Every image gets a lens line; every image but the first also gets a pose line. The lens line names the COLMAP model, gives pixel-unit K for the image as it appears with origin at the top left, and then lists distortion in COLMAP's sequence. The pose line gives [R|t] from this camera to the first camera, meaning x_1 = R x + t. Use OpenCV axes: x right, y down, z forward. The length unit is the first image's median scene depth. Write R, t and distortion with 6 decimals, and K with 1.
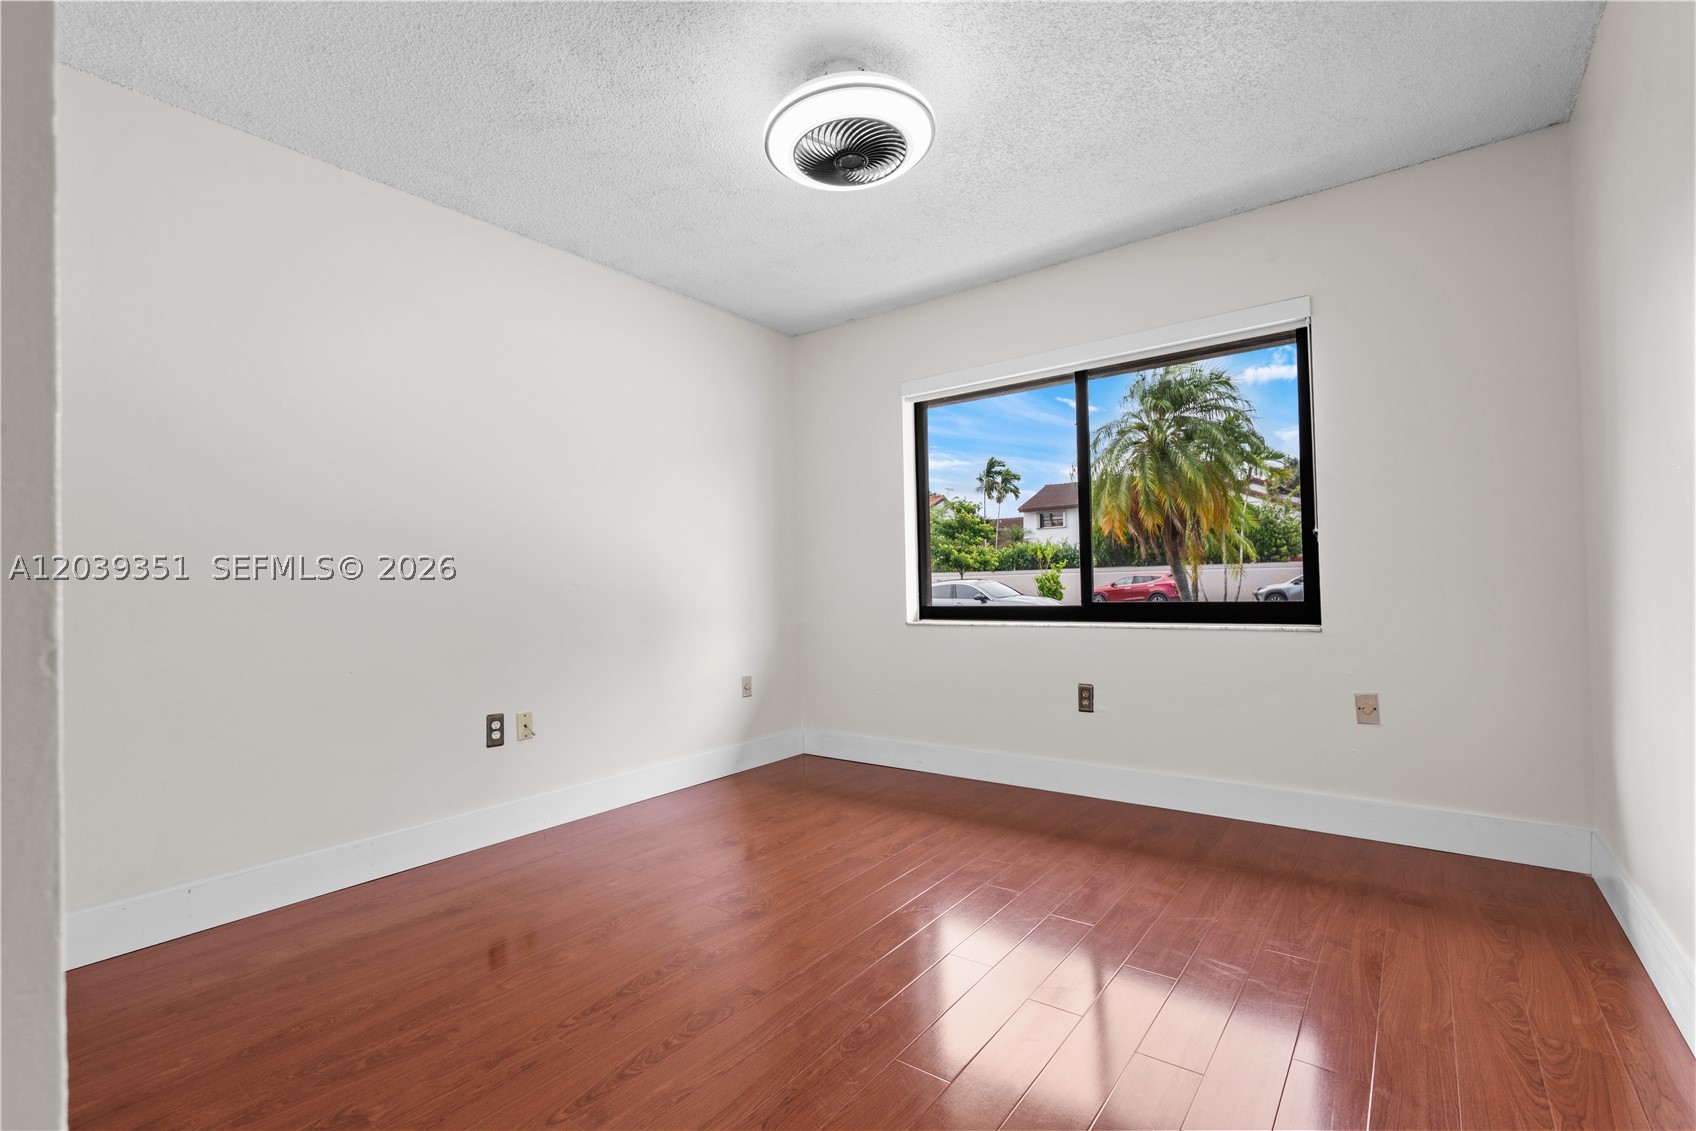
lens RADIAL K [[754.9, 0, 840.4], [0, 754.9, 573.4], [0, 0, 1]] dist [-0.010802, 0.001974]
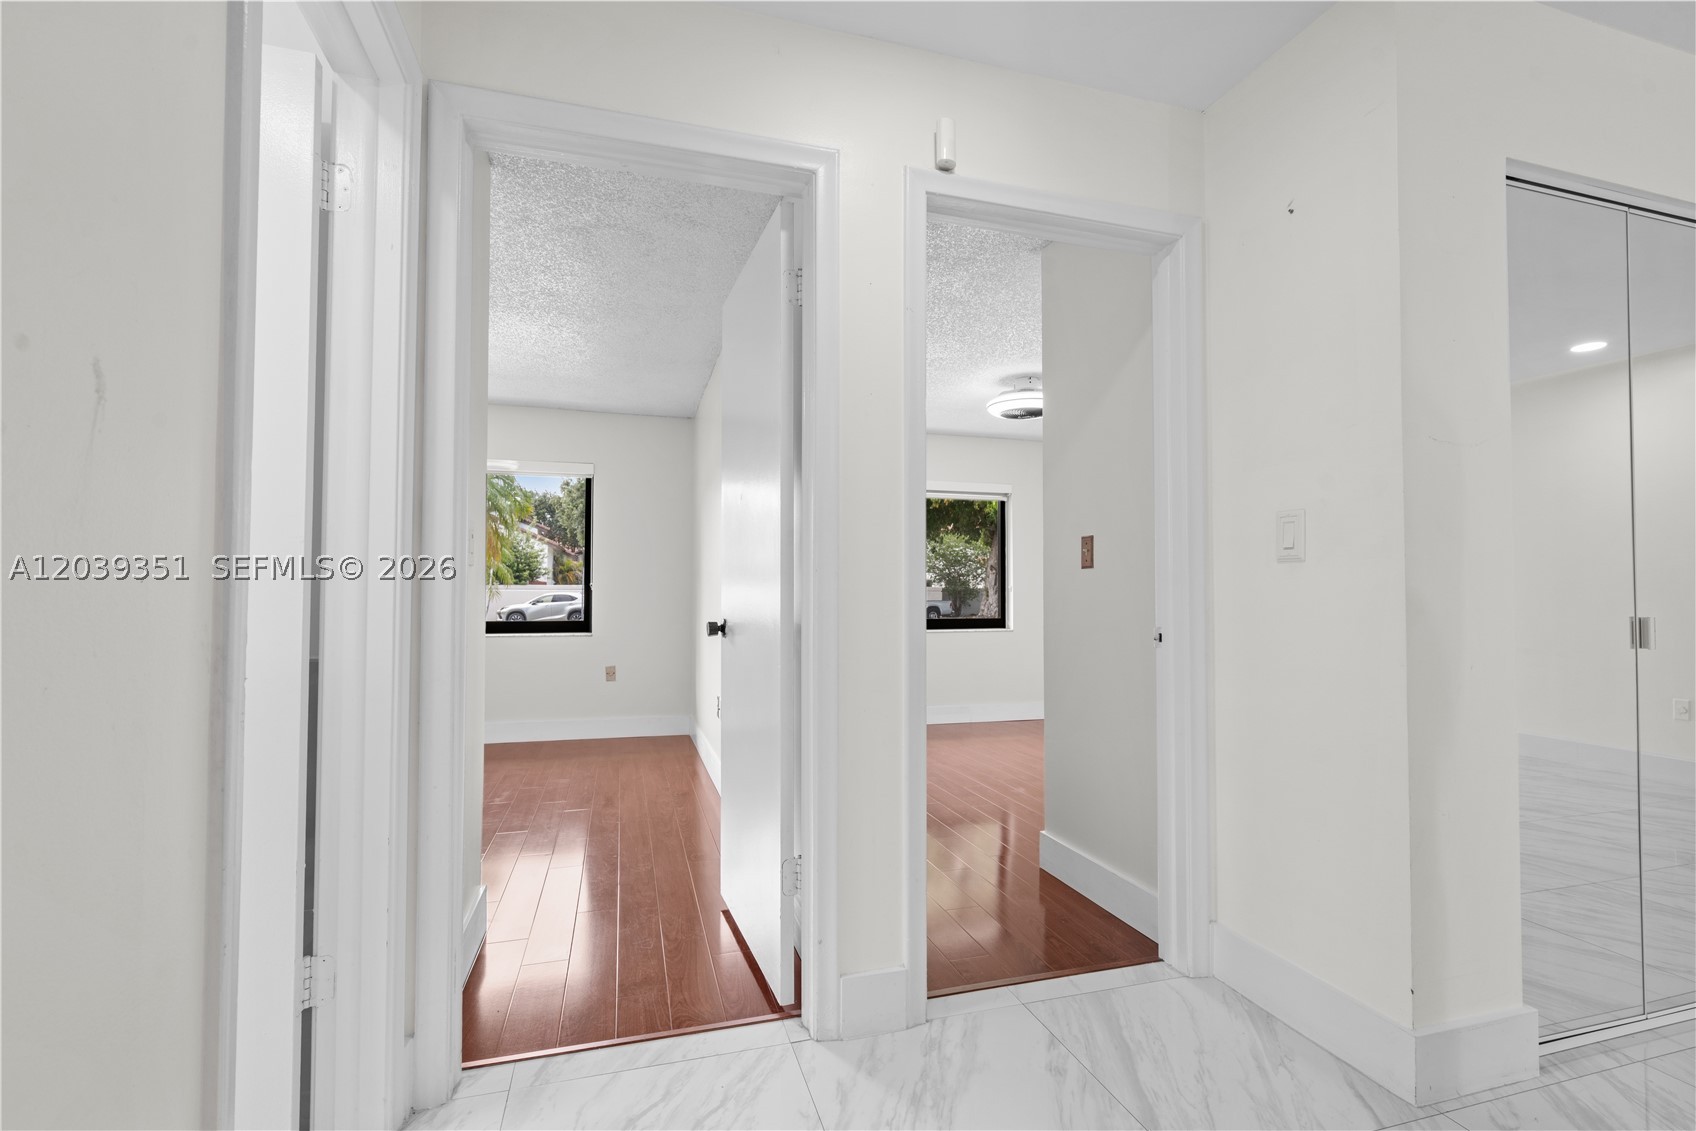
lens RADIAL K [[754.9, 0, 848.3], [0, 754.9, 574.9], [0, 0, 1]] dist [-0.010802, 0.001974]
pose [[0.582794, 0.043647, 0.811447, -0.503340], [-0.025216, 0.999047, -0.035628, -0.024409], [-0.812228, 0.000303, 0.583339, -0.605962]]
